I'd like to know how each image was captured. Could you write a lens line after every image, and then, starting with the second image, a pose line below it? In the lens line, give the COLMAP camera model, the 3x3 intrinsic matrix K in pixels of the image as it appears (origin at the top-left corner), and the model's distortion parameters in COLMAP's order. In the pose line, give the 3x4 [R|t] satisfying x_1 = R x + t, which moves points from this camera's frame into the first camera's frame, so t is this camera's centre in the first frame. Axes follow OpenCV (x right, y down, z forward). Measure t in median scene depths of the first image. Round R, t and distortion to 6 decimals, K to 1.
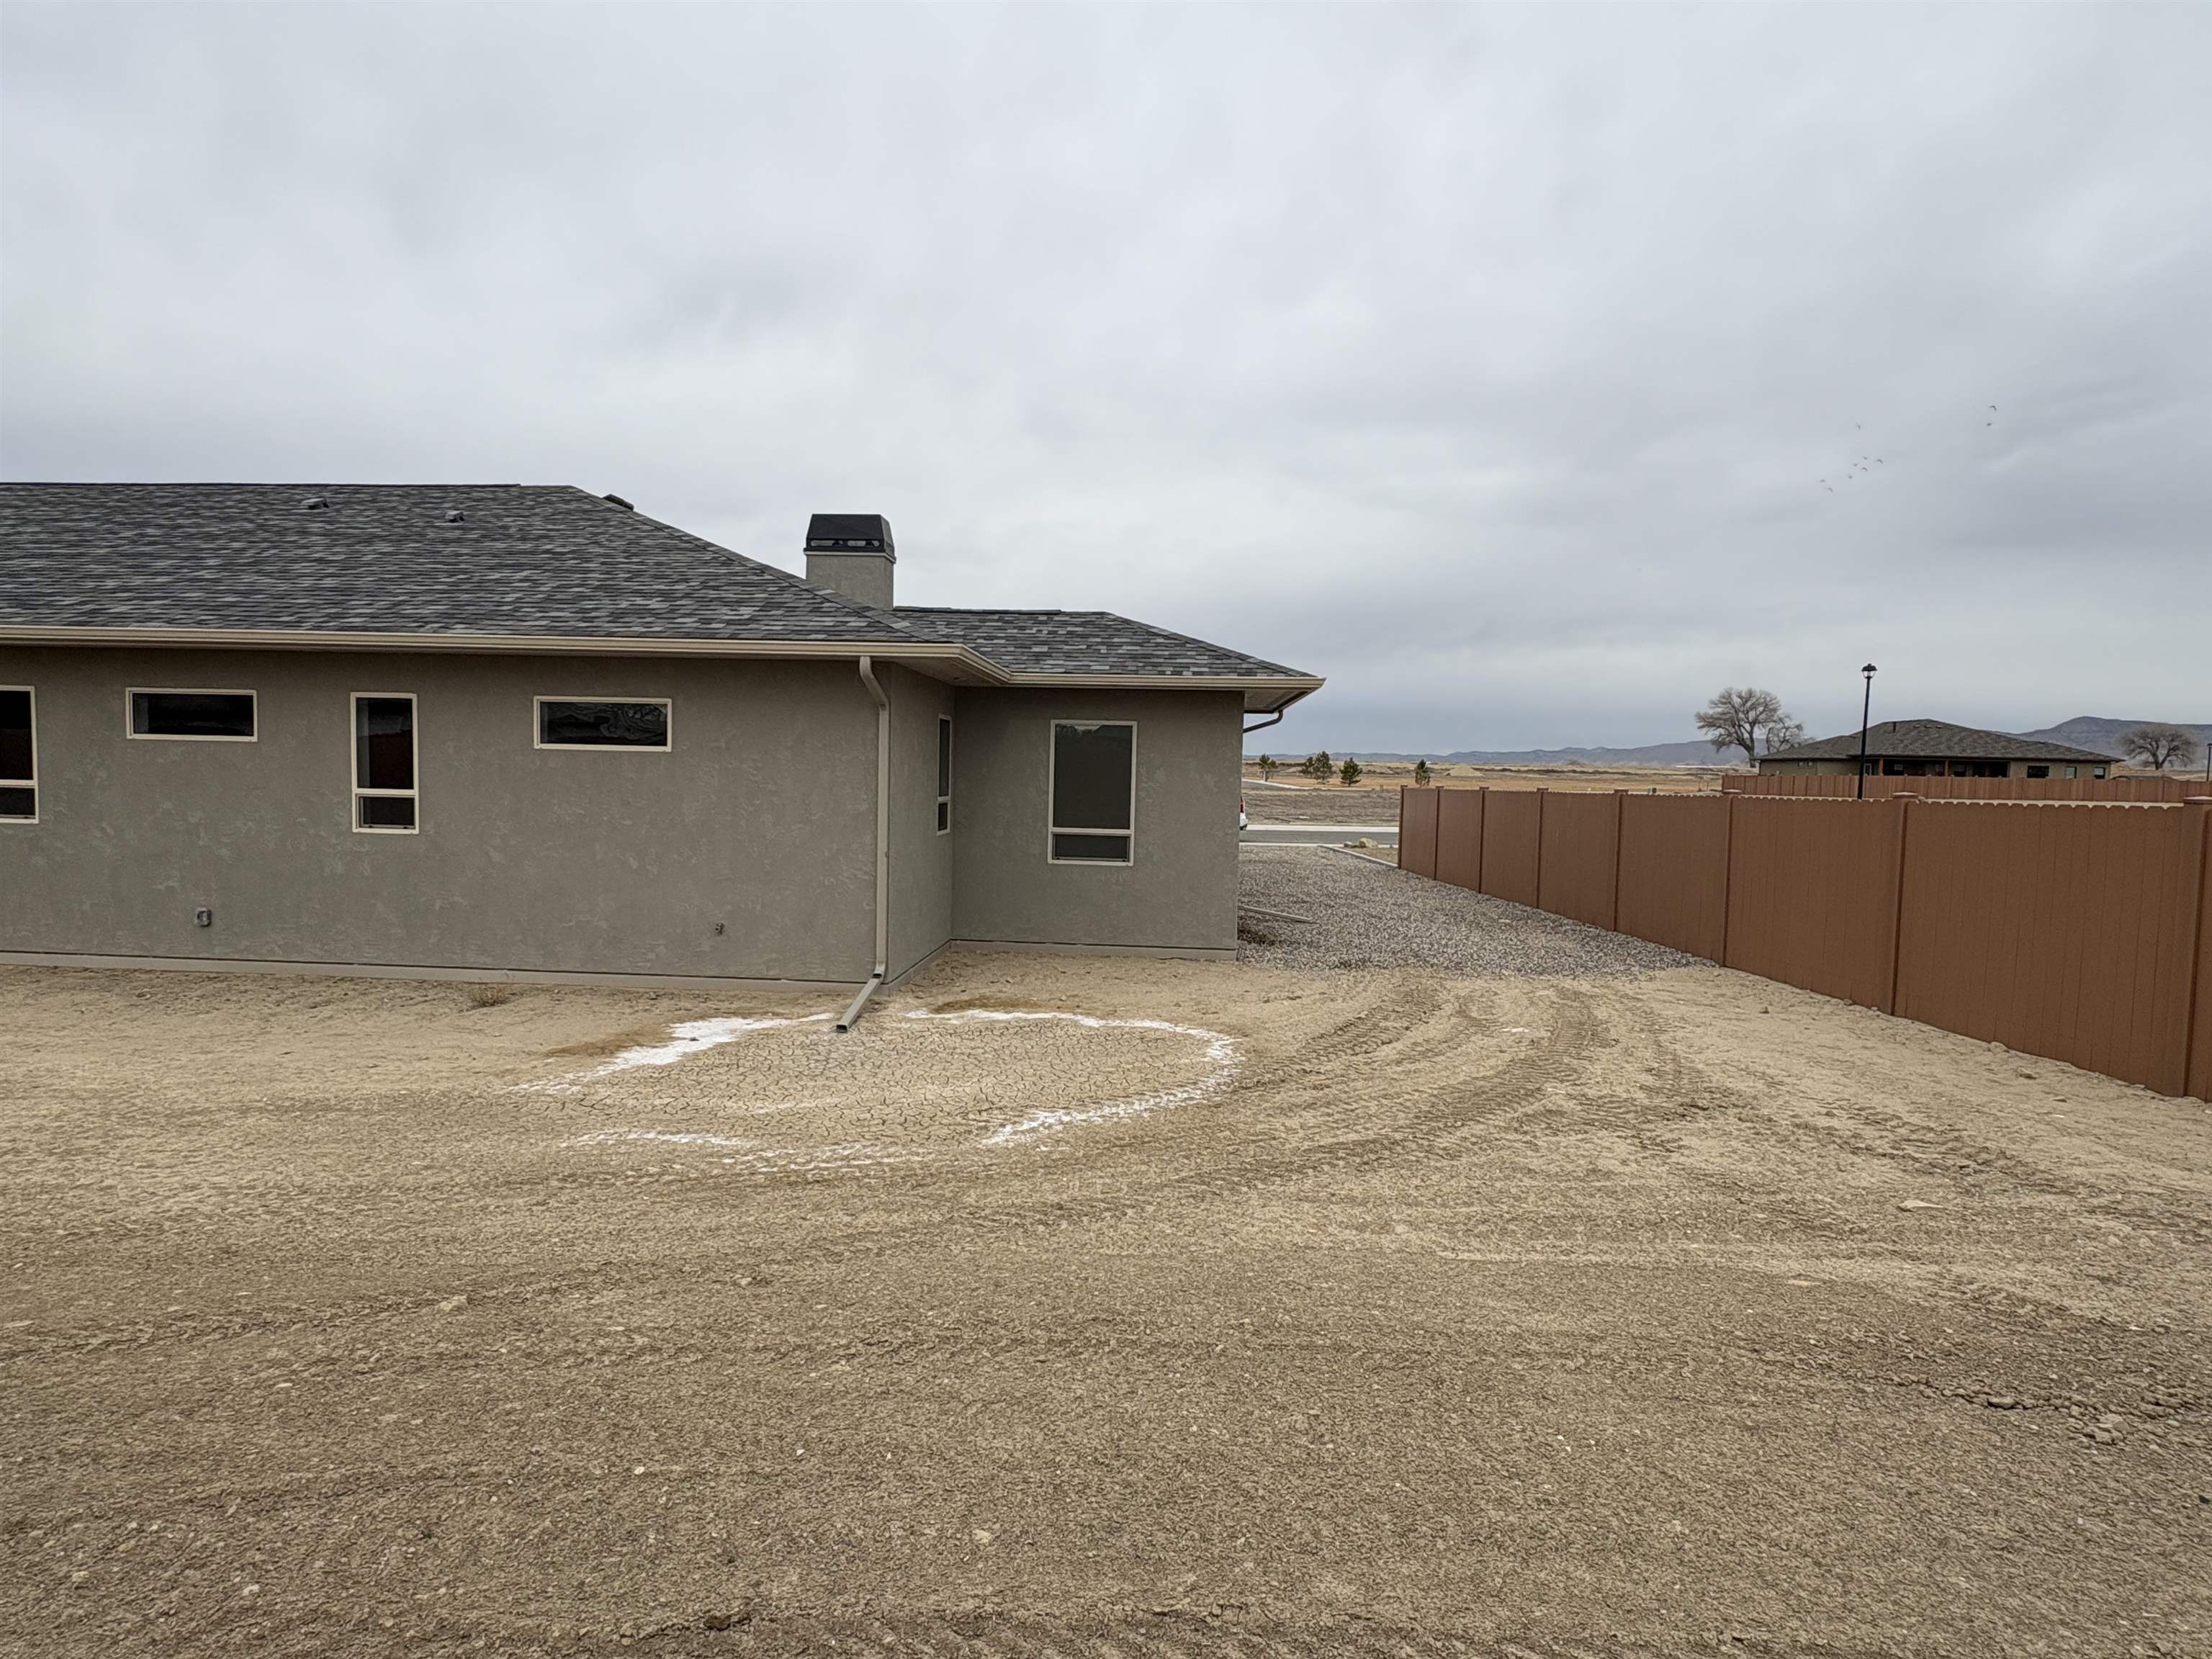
lens RADIAL K [[1080.2, 0, 1106.9], [0, 1080.2, 826.3], [0, 0, 1]] dist [-0.000055, 0.001202]
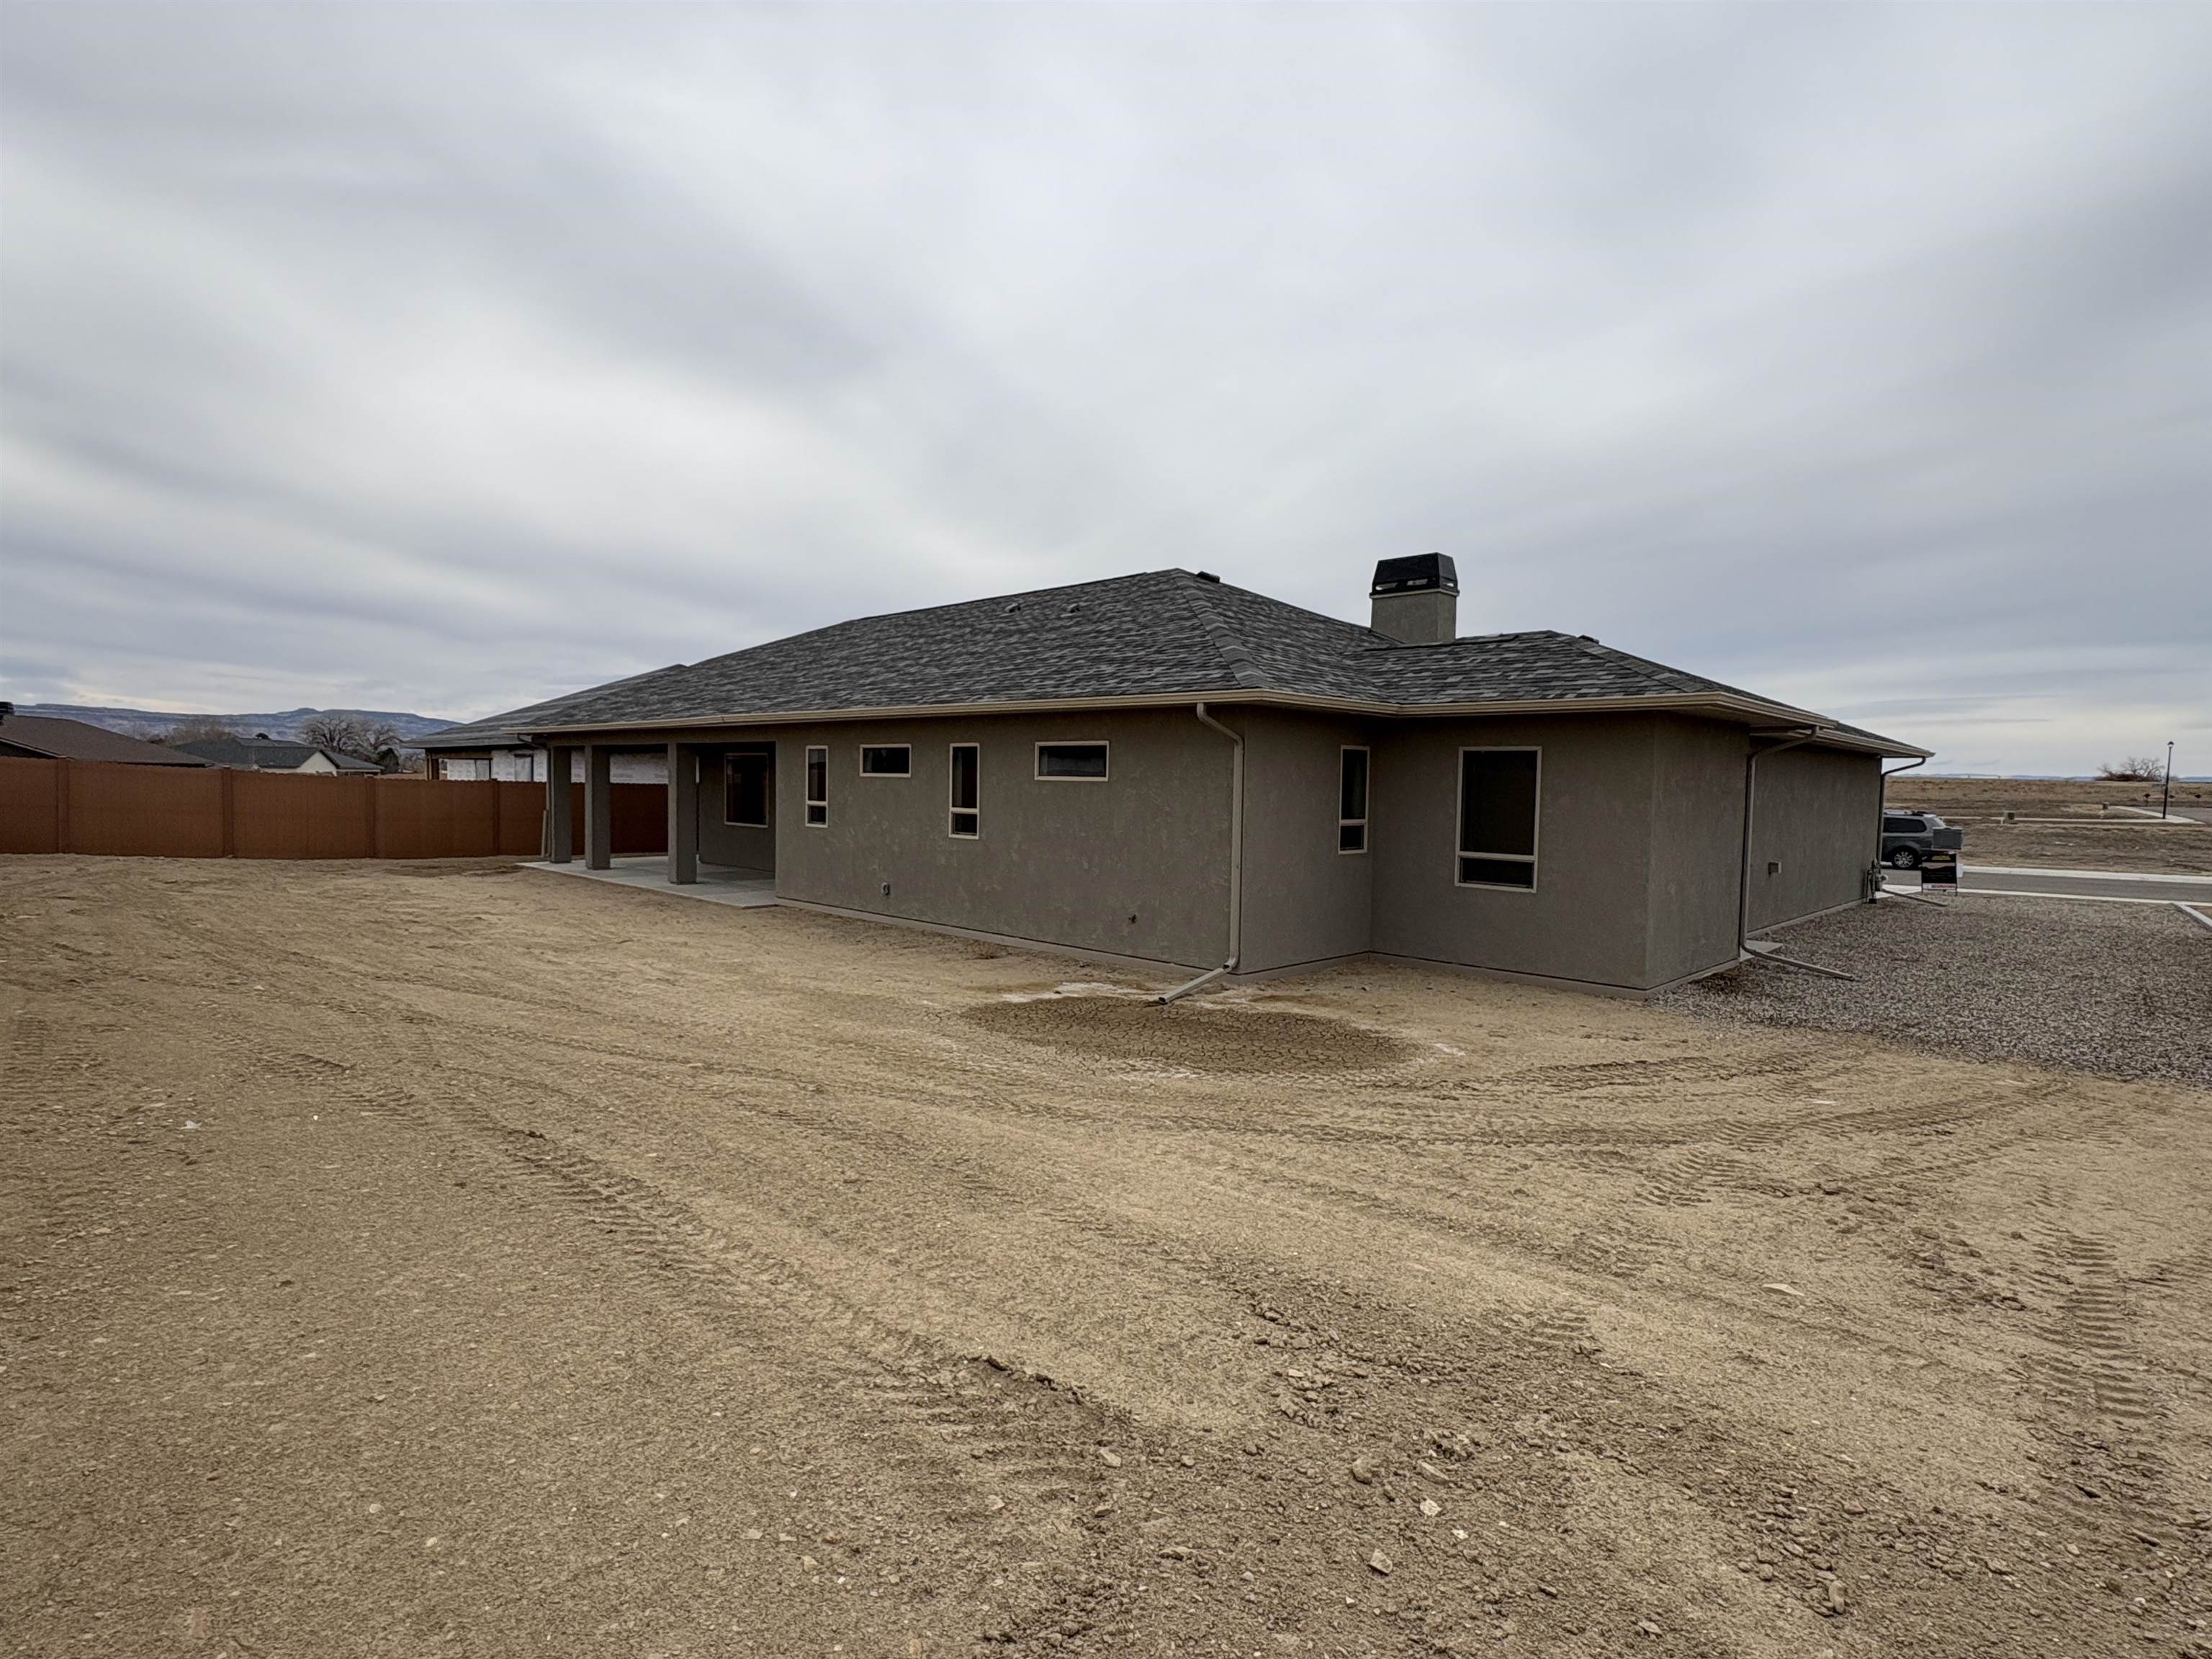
lens RADIAL K [[1080.2, 0, 1090.6], [0, 1080.2, 834.1], [0, 0, 1]] dist [-0.000055, 0.001202]
pose [[0.765318, 0.022361, -0.643264, 0.412209], [-0.034532, 0.999383, -0.006344, 0.004153], [0.642725, 0.027068, 0.765618, -0.016254]]
